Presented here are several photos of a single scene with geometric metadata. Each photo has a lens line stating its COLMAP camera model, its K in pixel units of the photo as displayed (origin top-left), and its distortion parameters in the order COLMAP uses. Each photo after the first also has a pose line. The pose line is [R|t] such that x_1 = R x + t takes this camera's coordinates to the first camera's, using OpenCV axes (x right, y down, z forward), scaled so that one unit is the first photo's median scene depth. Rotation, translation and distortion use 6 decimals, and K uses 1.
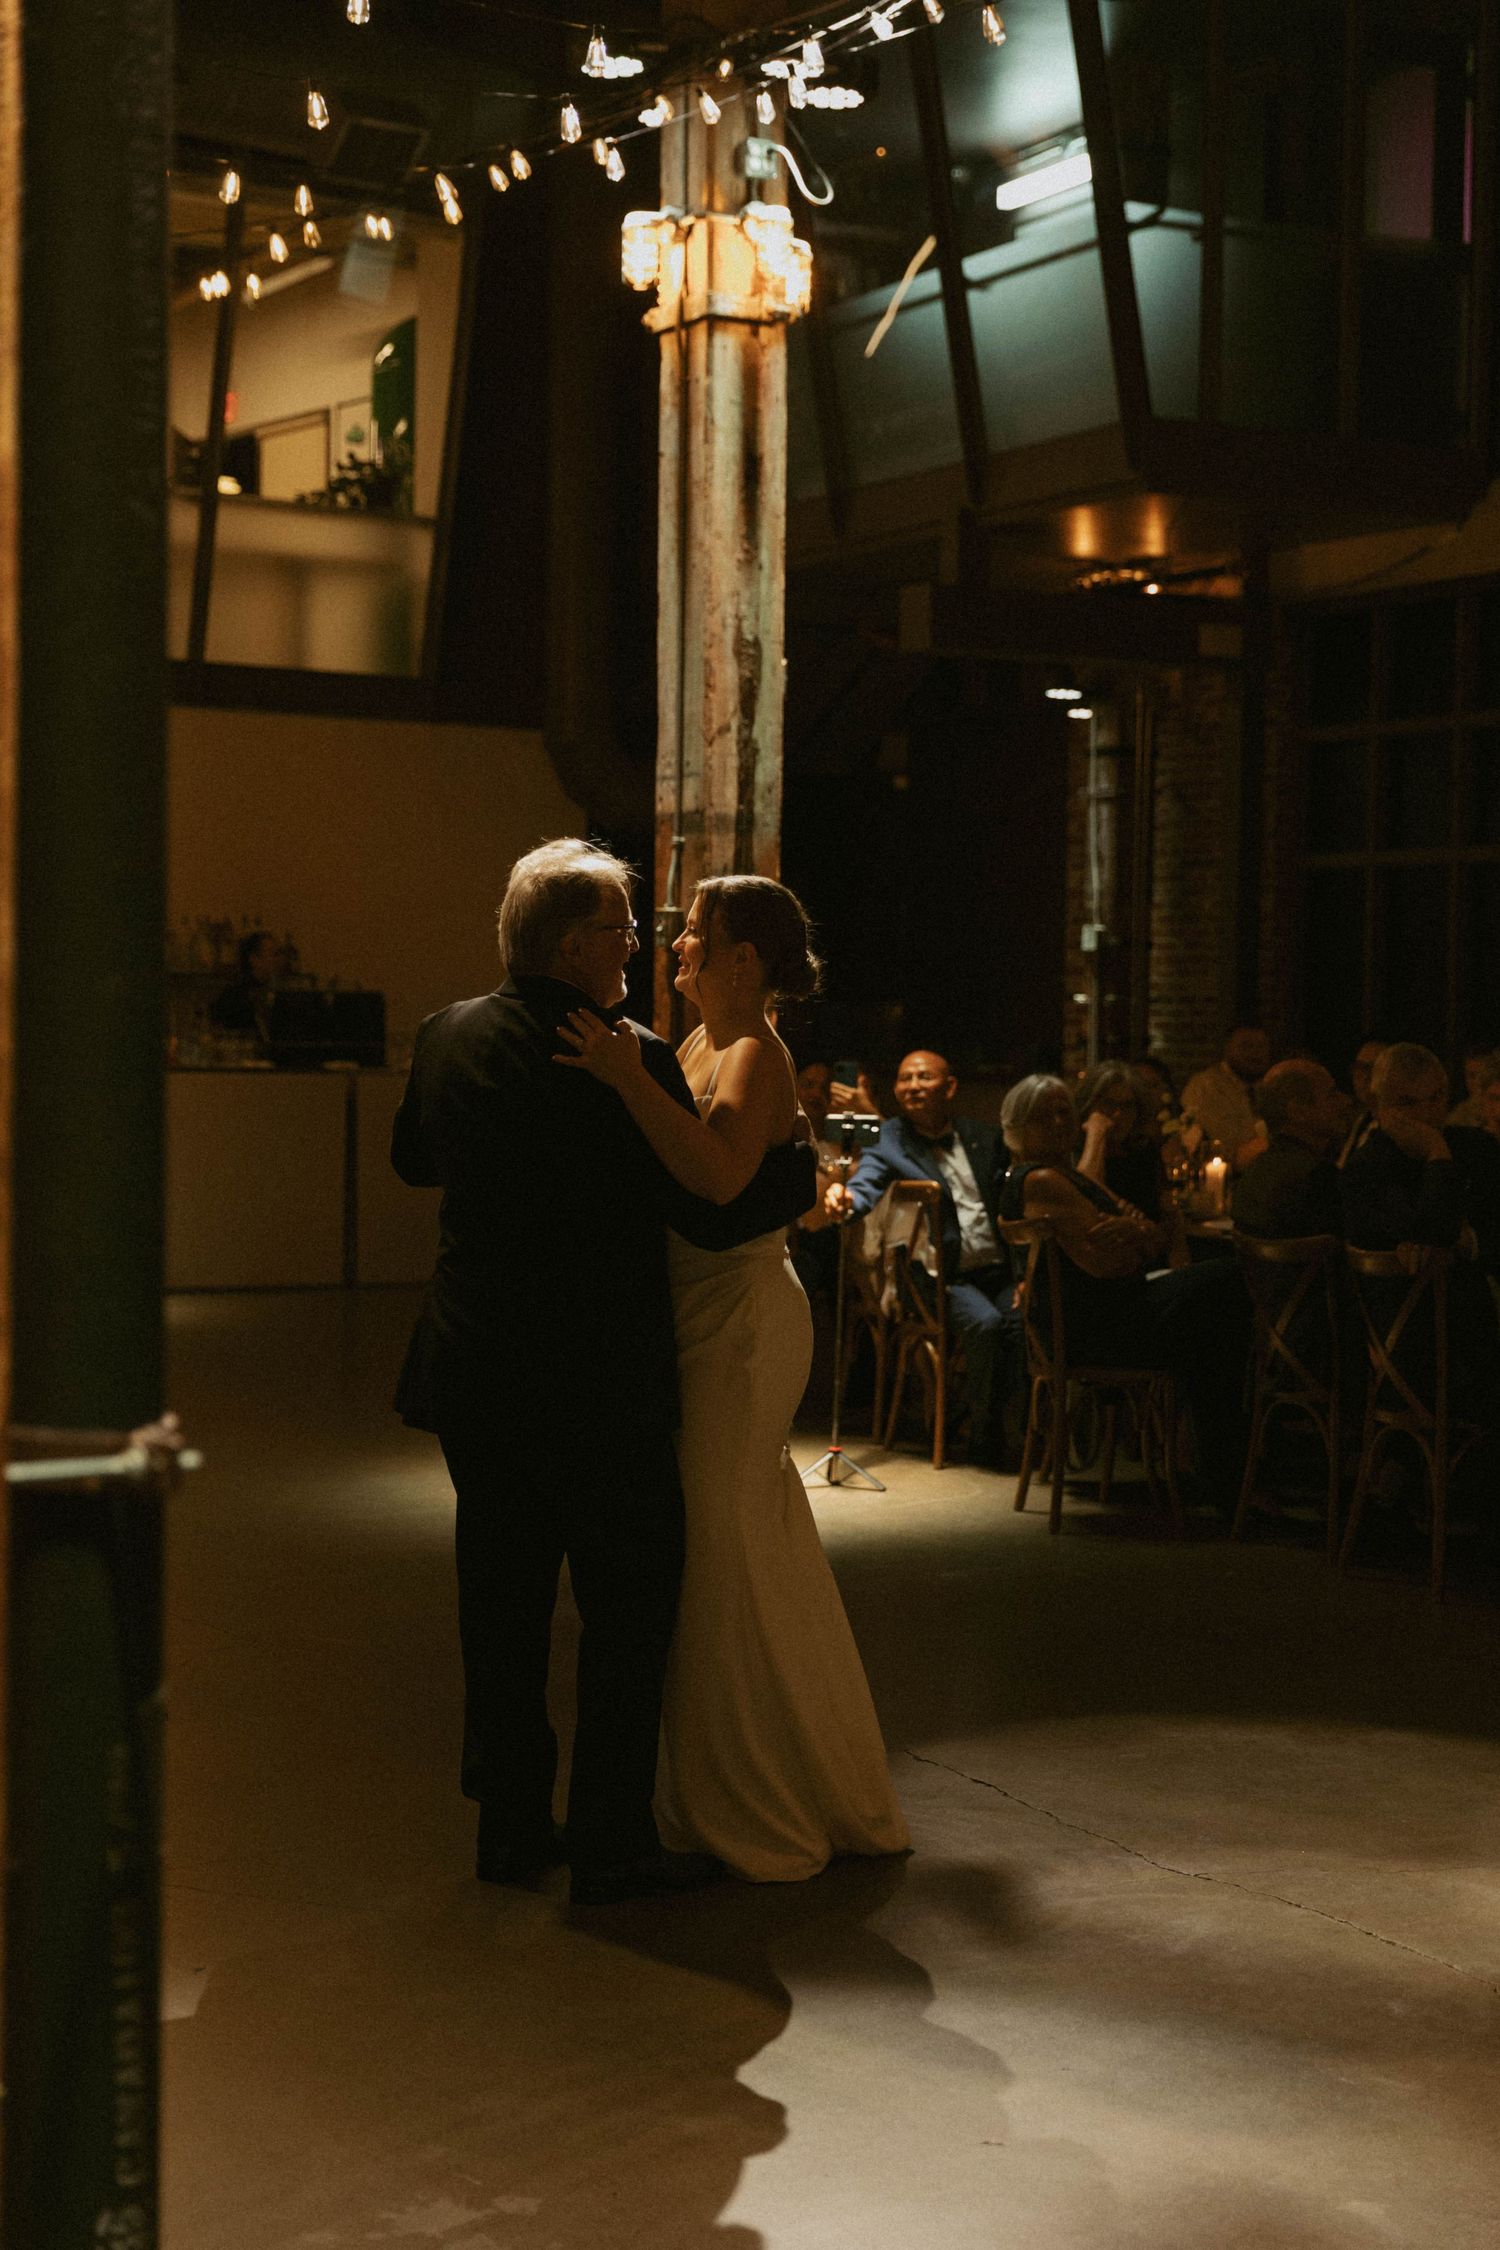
lens RADIAL K [[3489.4, 0, 750.0], [0, 3489.4, 1125.0], [0, 0, 1]] dist [0.000138, -0.011604]
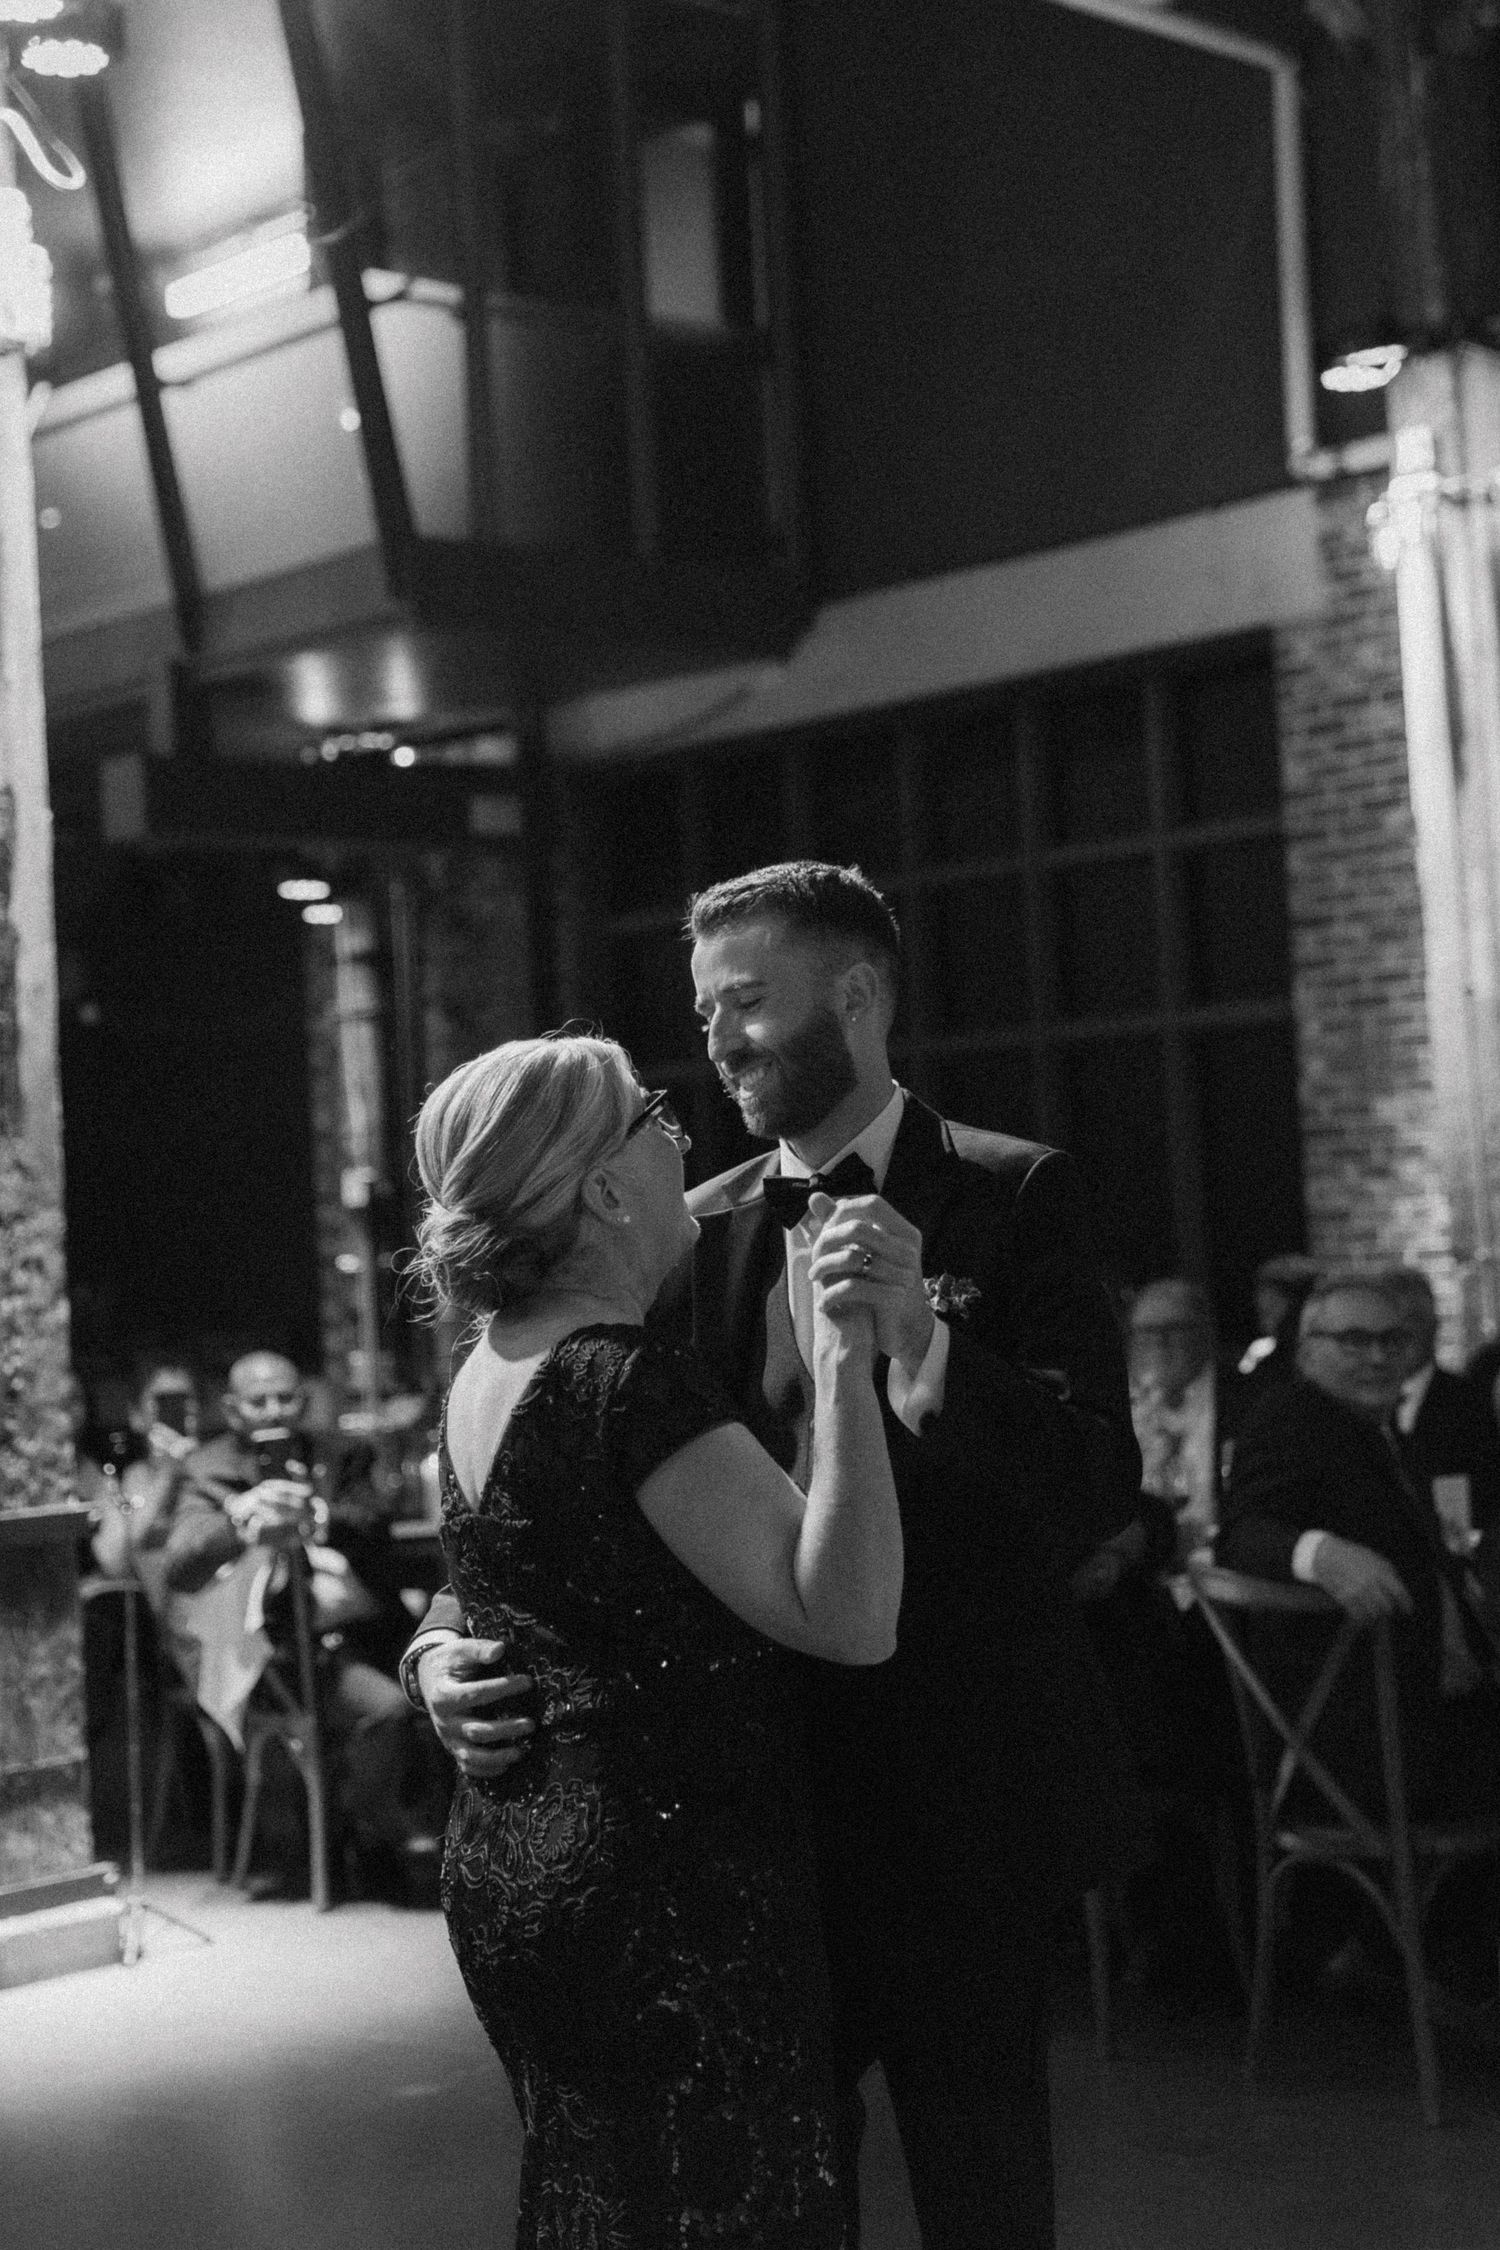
lens RADIAL K [[3541.2, 0, 750.1], [0, 3541.2, 1093.7], [0, 0, 1]] dist [0.041315, -0.035559]
pose [[0.958602, -0.056515, 0.279085, -0.057955], [0.080850, 0.993789, -0.076460, -0.006827], [-0.273030, 0.095859, 0.957218, 0.252236]]
